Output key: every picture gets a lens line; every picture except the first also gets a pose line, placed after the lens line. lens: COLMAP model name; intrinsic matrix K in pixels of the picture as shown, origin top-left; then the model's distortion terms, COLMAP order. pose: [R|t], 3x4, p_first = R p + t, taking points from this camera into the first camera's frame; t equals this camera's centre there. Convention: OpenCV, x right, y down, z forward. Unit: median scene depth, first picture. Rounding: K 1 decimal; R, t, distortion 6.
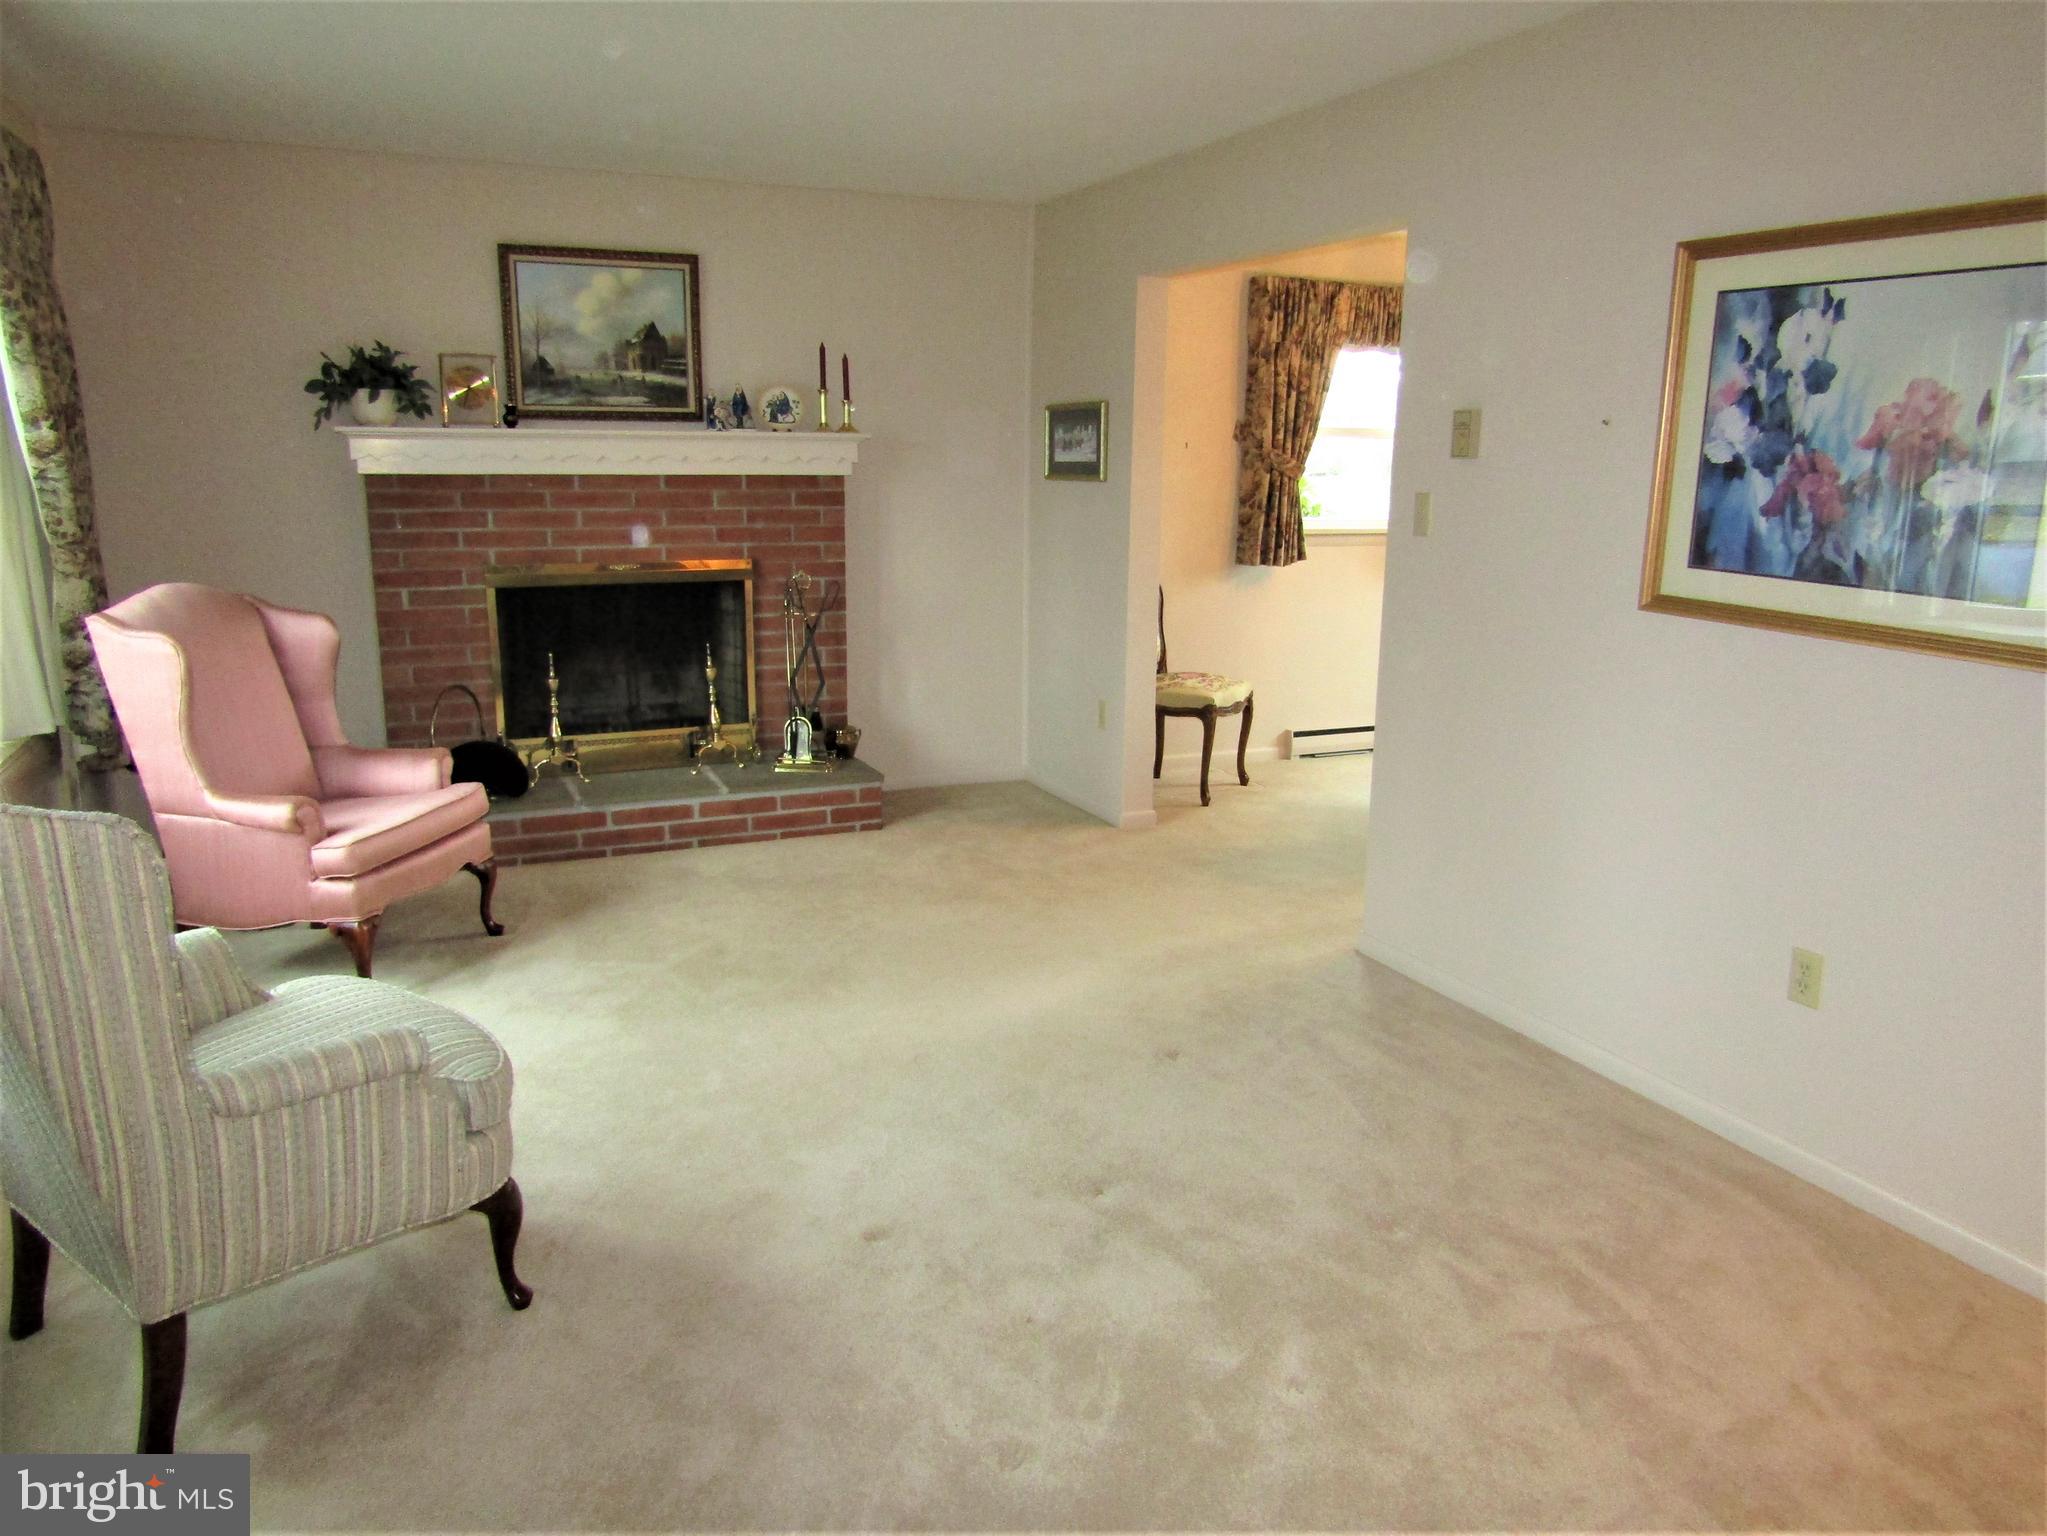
lens RADIAL K [[1454.7, 0, 1016.9], [0, 1454.7, 777.9], [0, 0, 1]] dist [-0.006682, -0.002593]
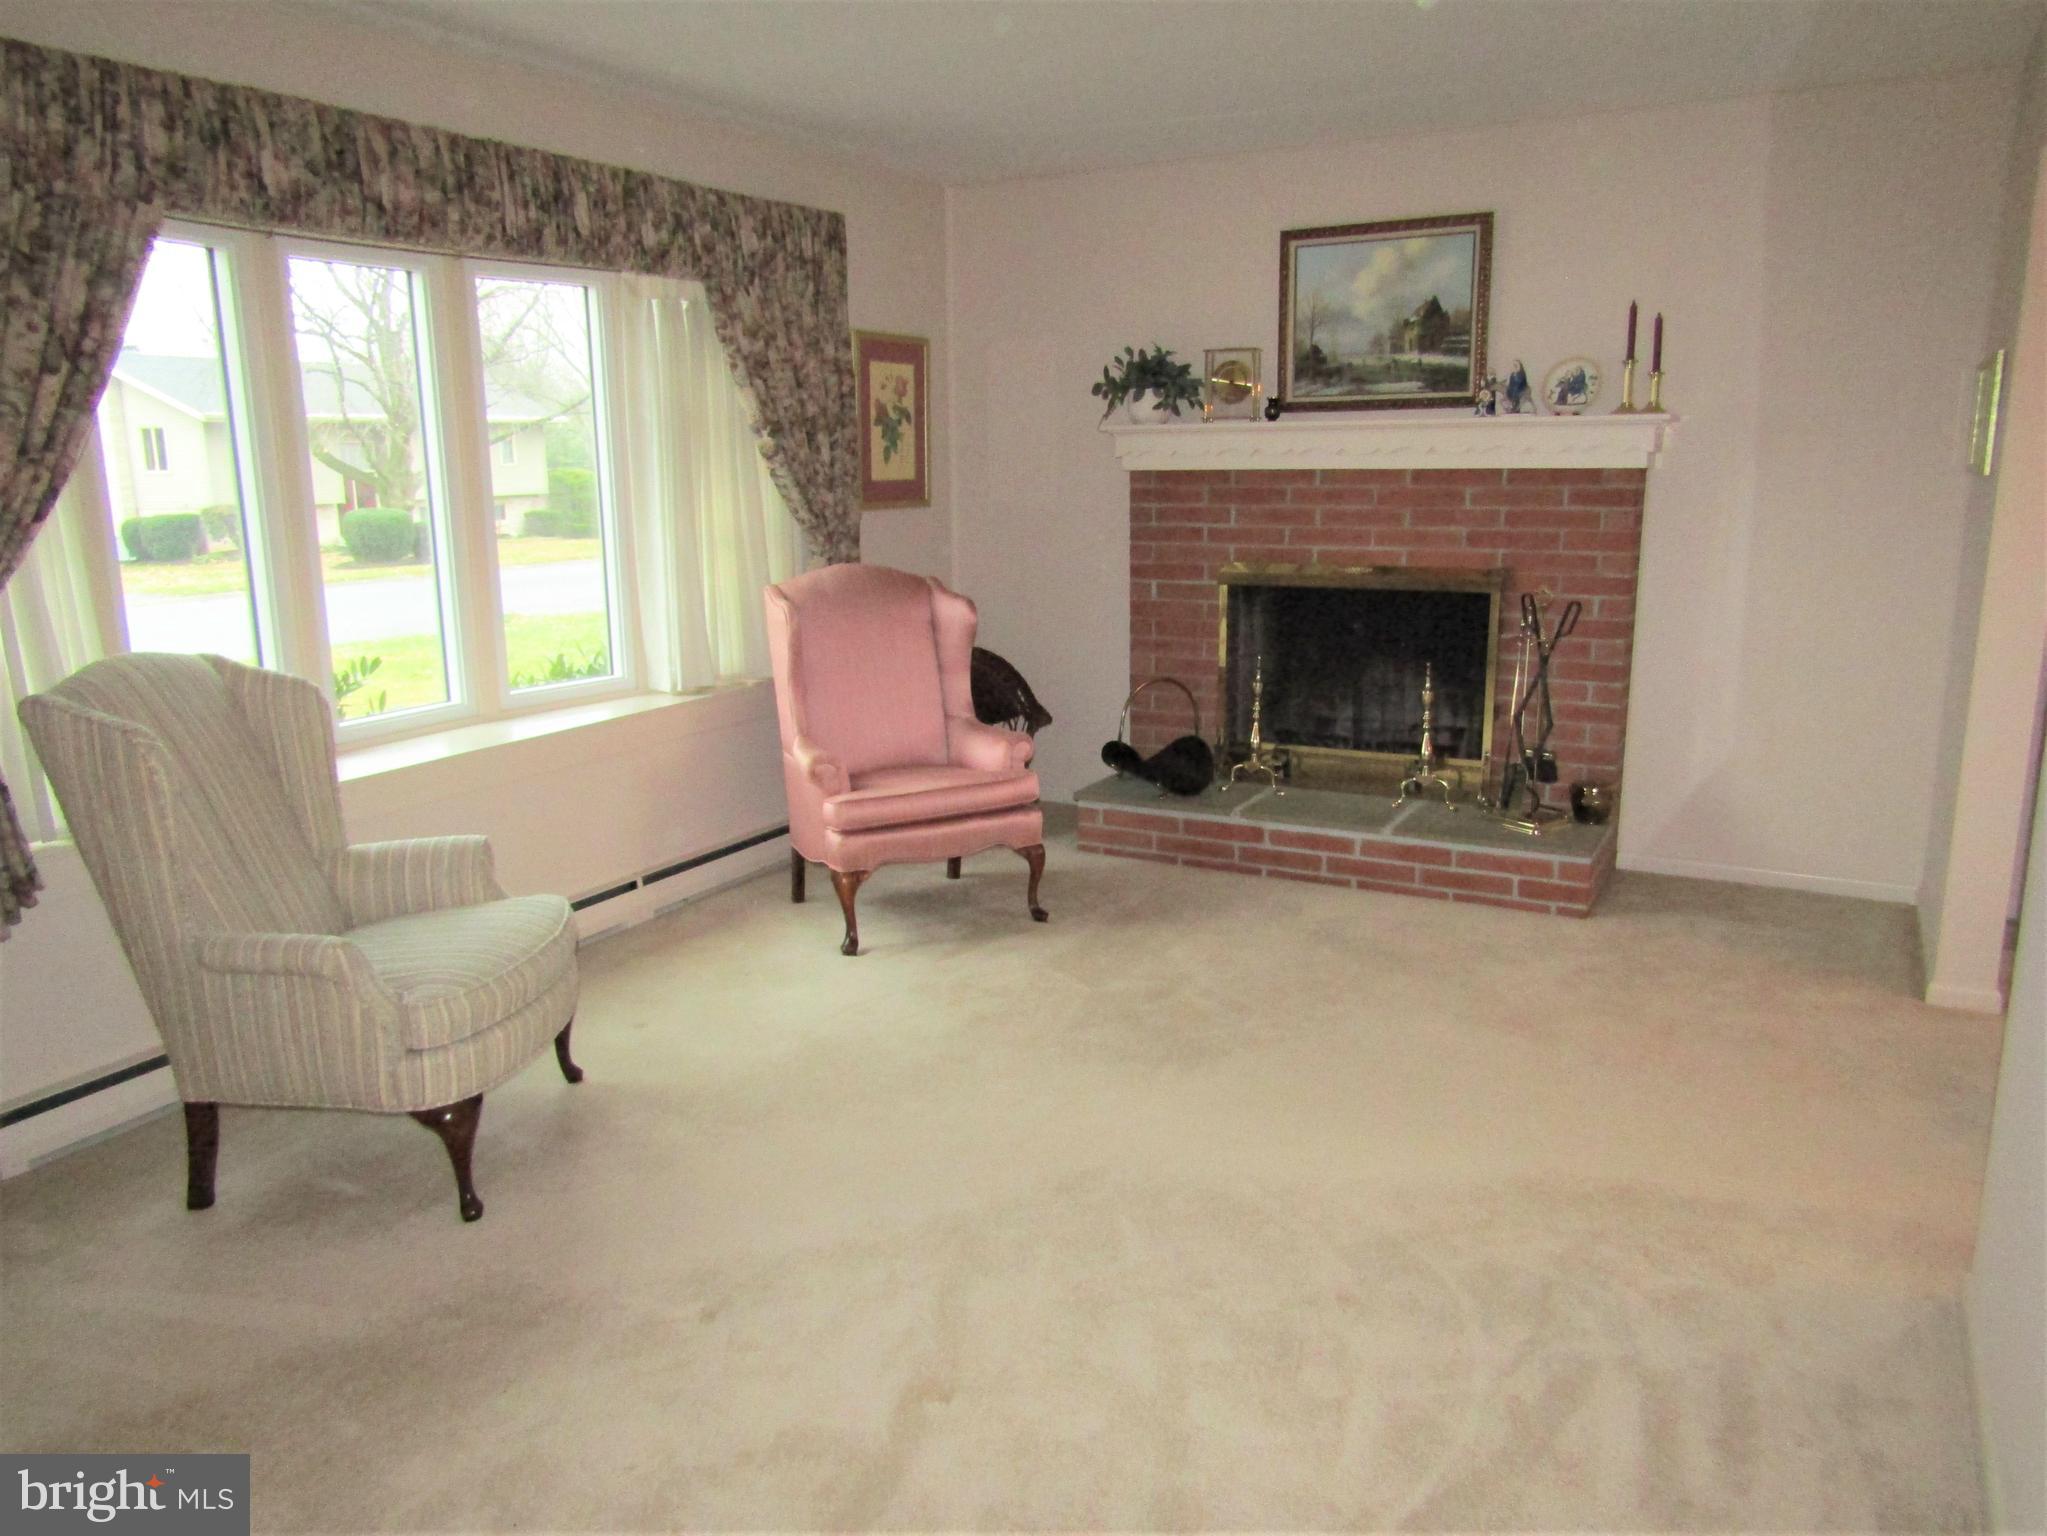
lens RADIAL K [[1454.7, 0, 1011.1], [0, 1454.7, 773.6], [0, 0, 1]] dist [-0.006682, -0.002593]
pose [[0.603787, 0.157712, -0.781389, 0.334642], [-0.155287, 0.984725, 0.078760, -0.057962], [0.781874, 0.073785, 0.619054, 0.275766]]
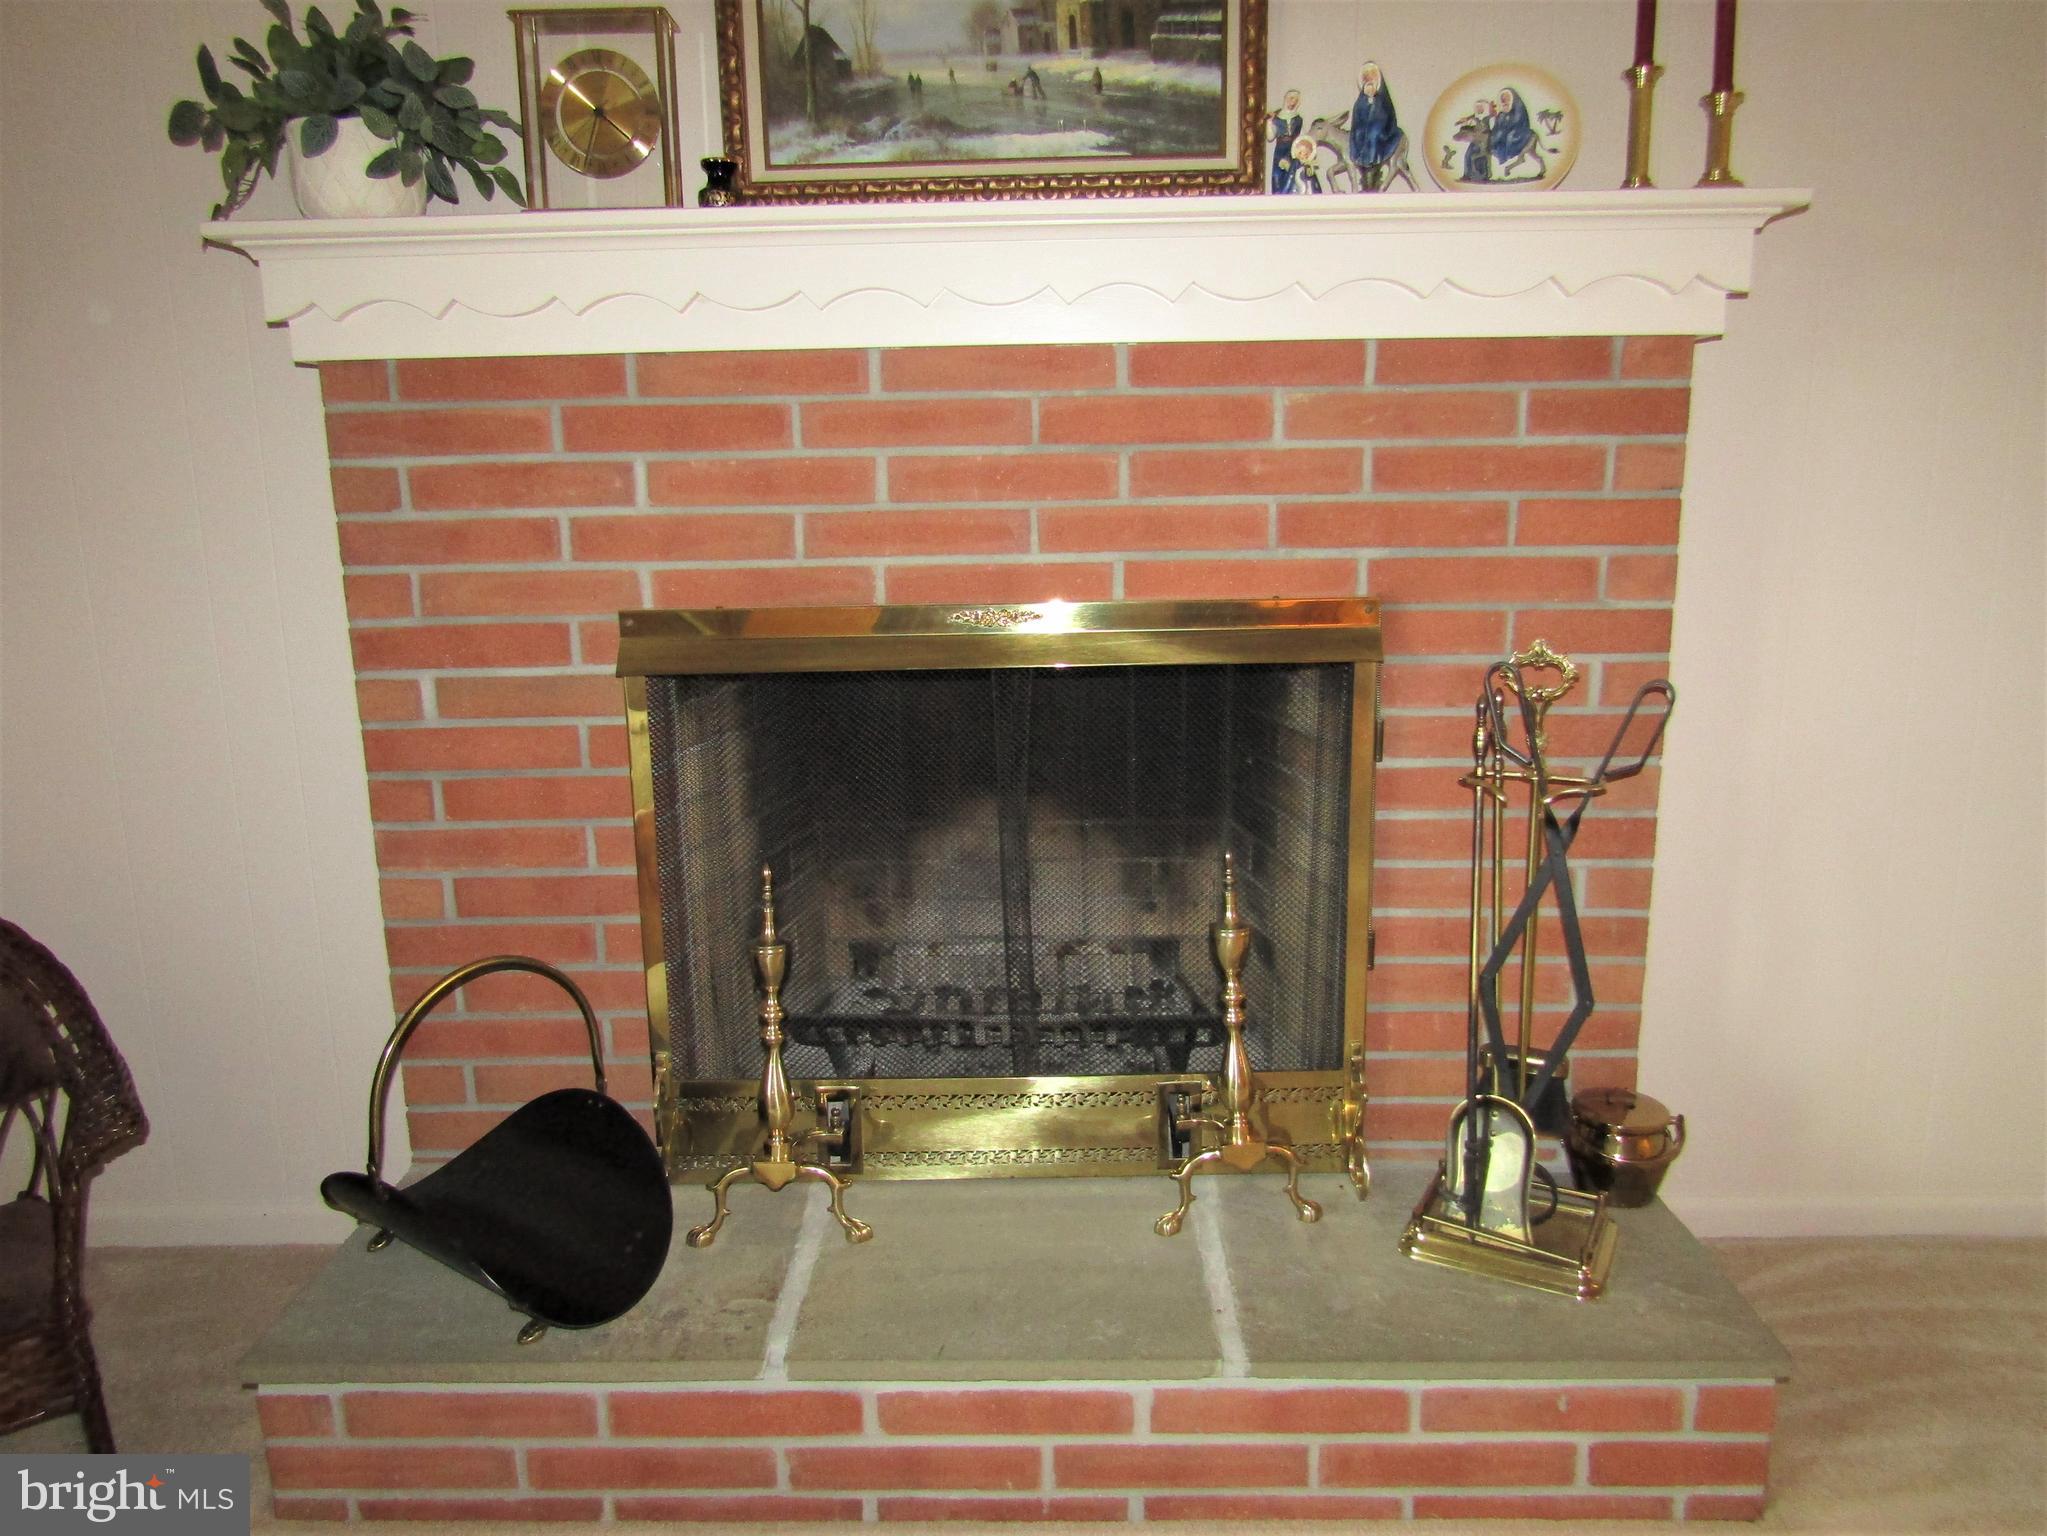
lens RADIAL K [[1454.7, 0, 1011.9], [0, 1454.7, 765.6], [0, 0, 1]] dist [-0.006682, -0.002593]
pose [[0.909501, 0.061764, -0.411088, -0.125227], [-0.065676, 0.997830, 0.004618, -0.113019], [0.410481, 0.022799, 0.911584, 0.692578]]
